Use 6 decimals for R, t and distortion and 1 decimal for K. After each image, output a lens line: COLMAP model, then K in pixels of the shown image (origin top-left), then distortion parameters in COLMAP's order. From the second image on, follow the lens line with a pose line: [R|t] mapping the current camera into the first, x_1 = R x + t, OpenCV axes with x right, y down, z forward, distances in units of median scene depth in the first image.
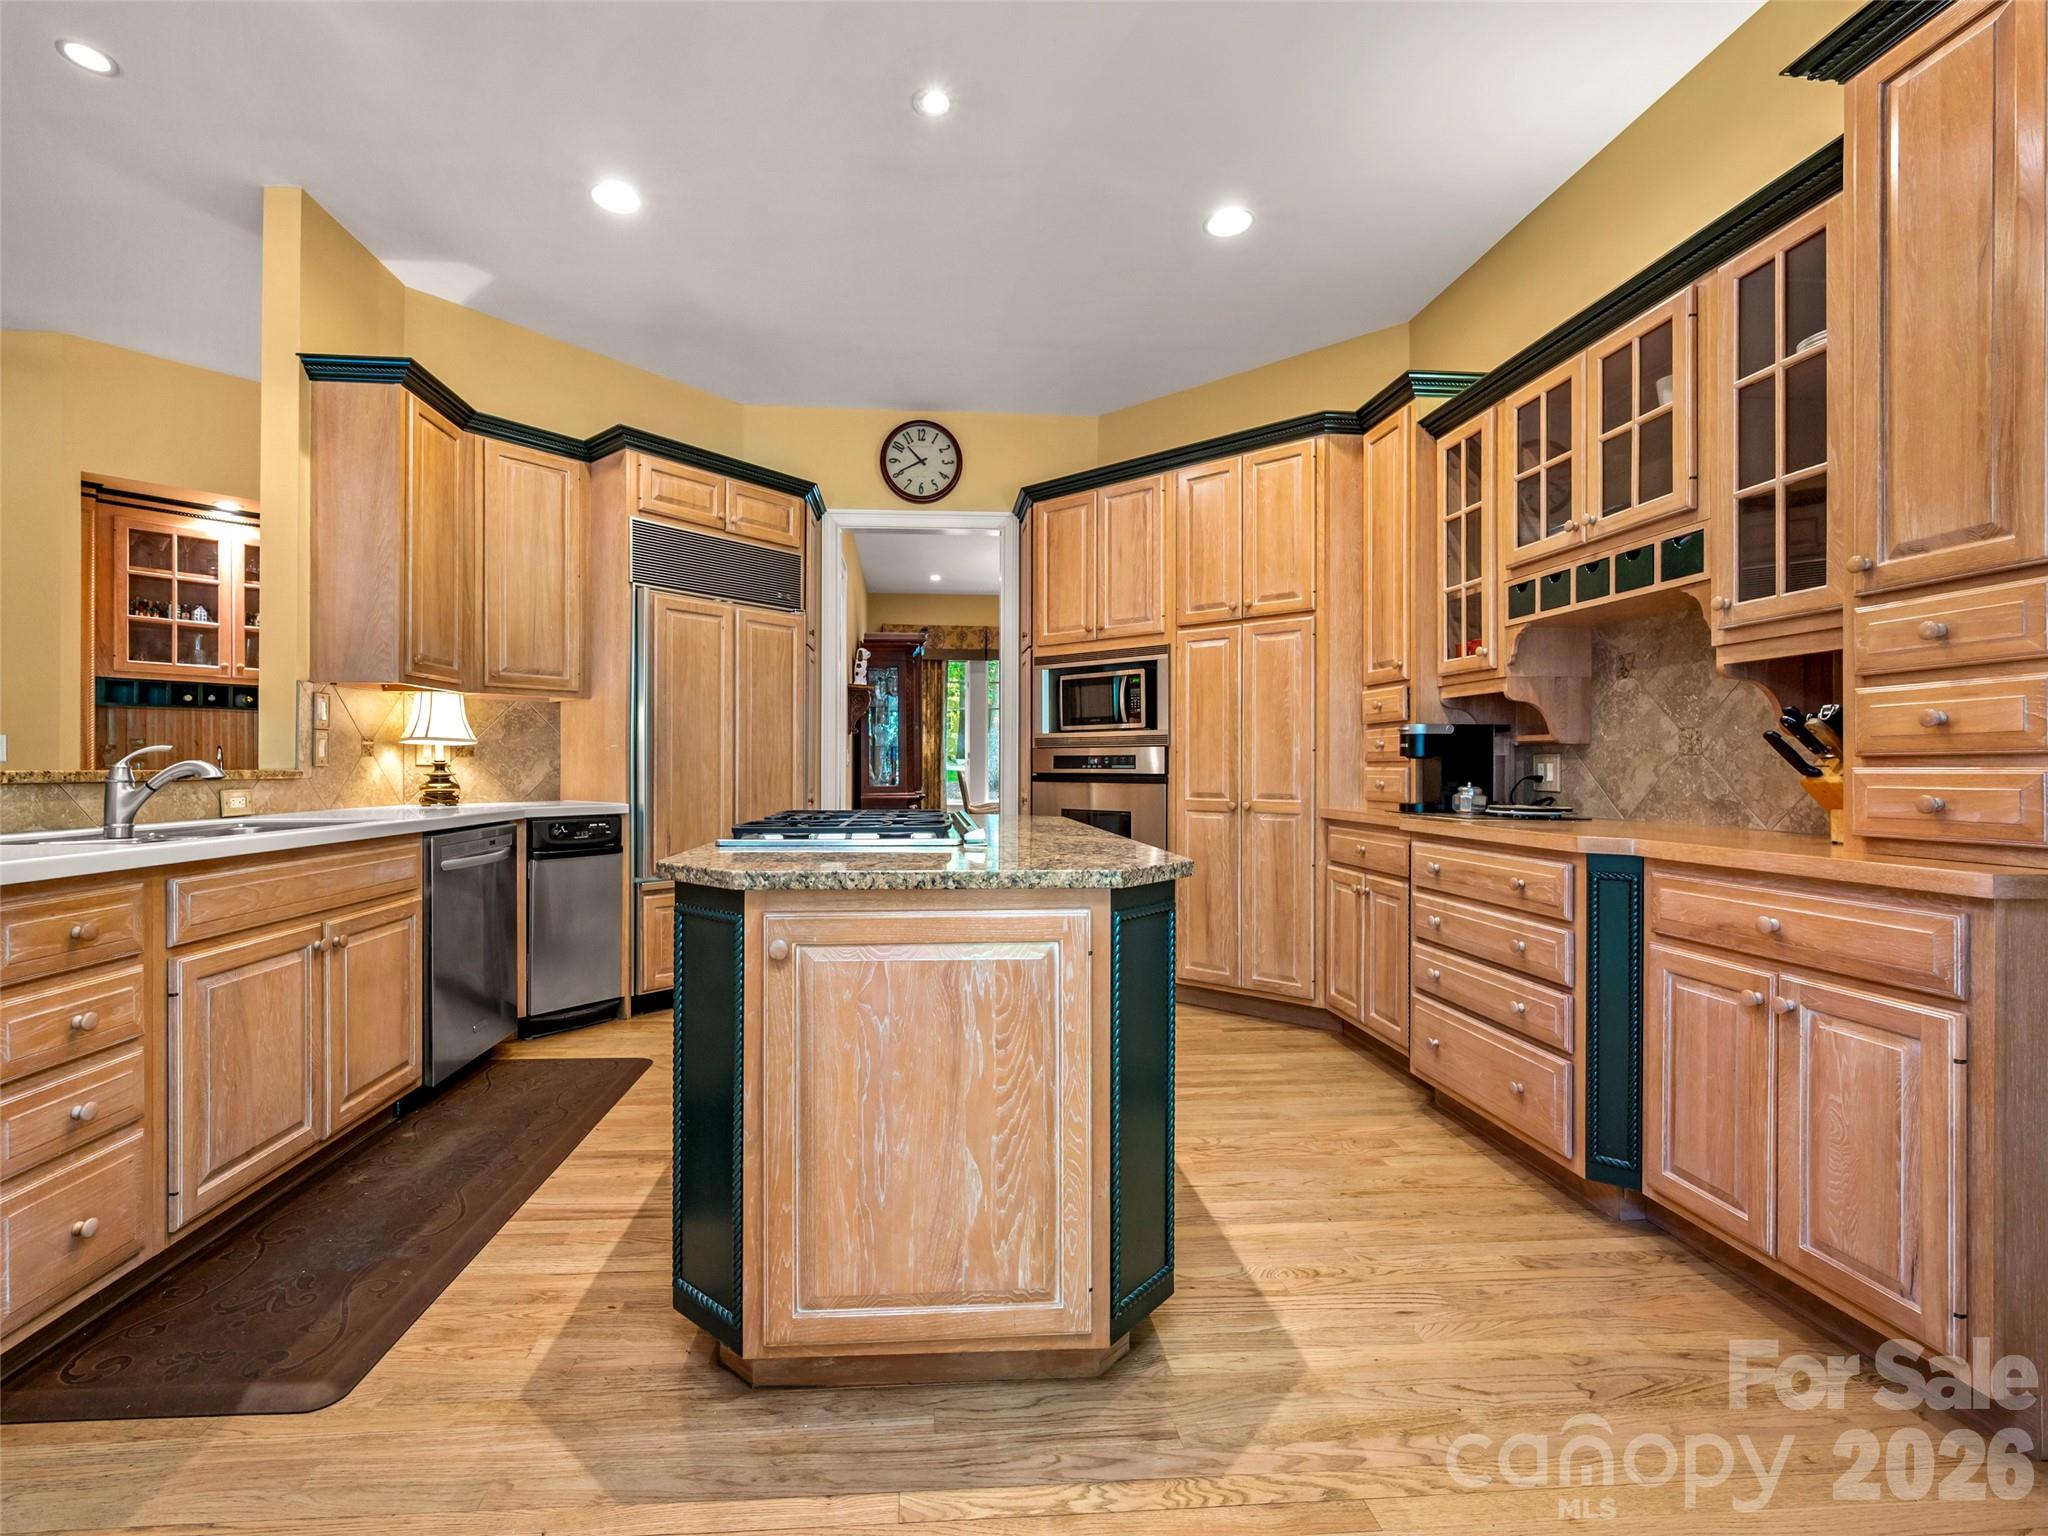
lens RADIAL K [[850.5, 0, 1028.0], [0, 850.5, 775.2], [0, 0, 1]] dist [0.000648, -0.000473]
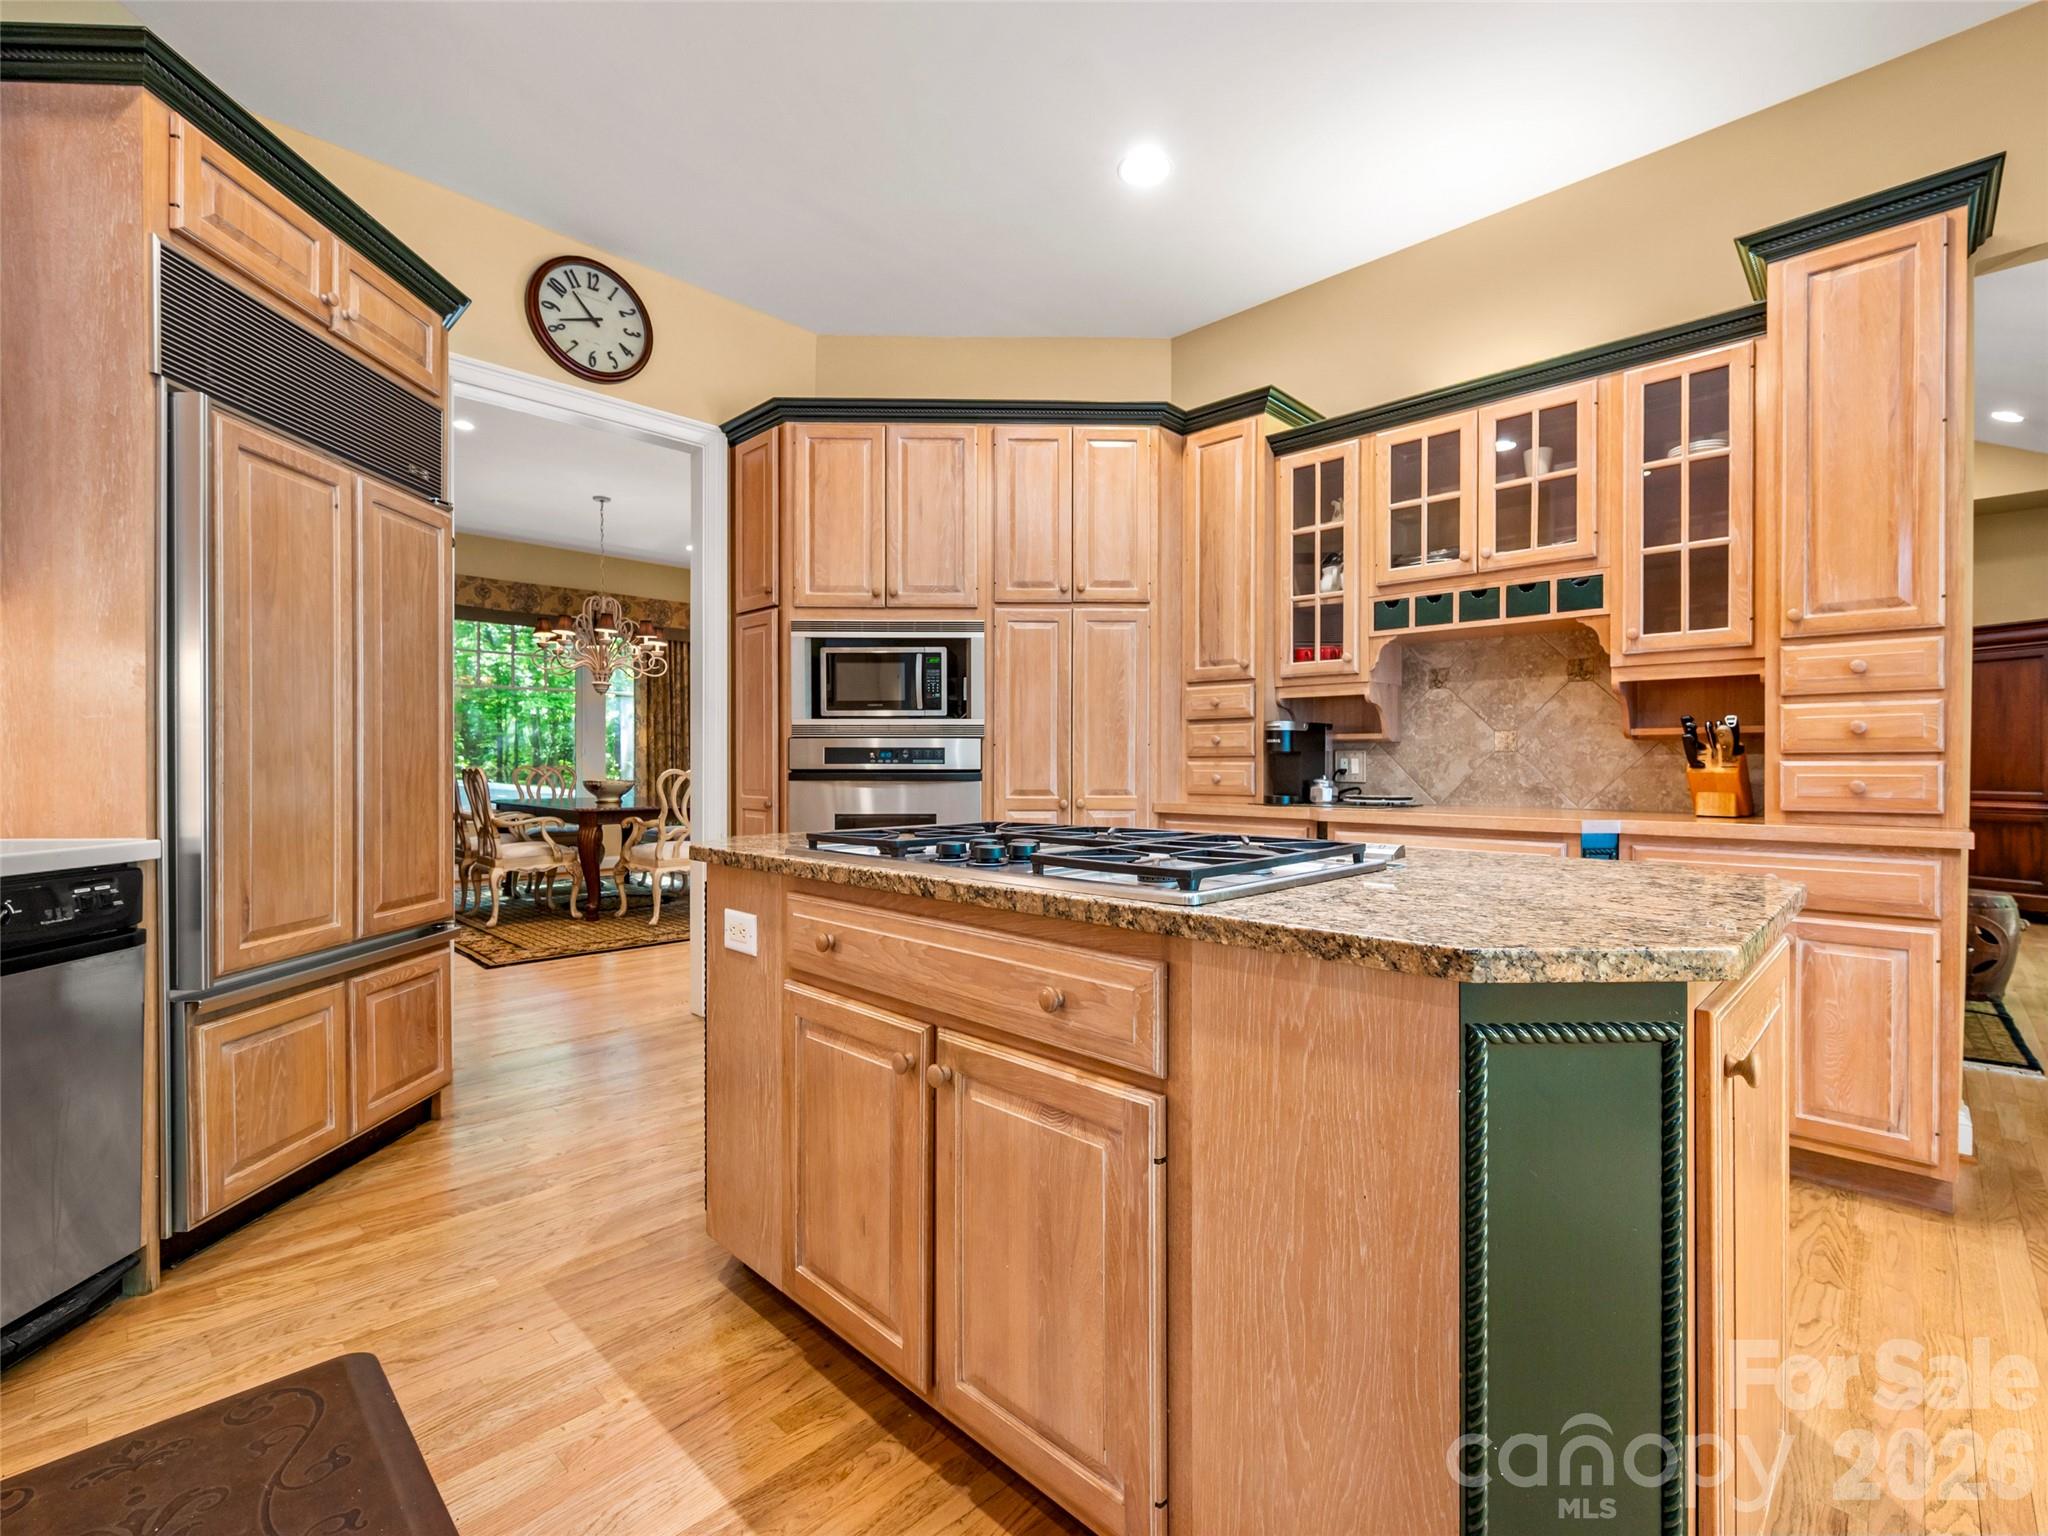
lens RADIAL K [[850.5, 0, 1028.0], [0, 850.5, 775.2], [0, 0, 1]] dist [0.000648, -0.000473]
pose [[0.774160, -0.010465, 0.632904, -0.481301], [0.006795, 0.999943, 0.008222, -0.003548], [-0.632954, -0.002065, 0.774187, 0.394362]]
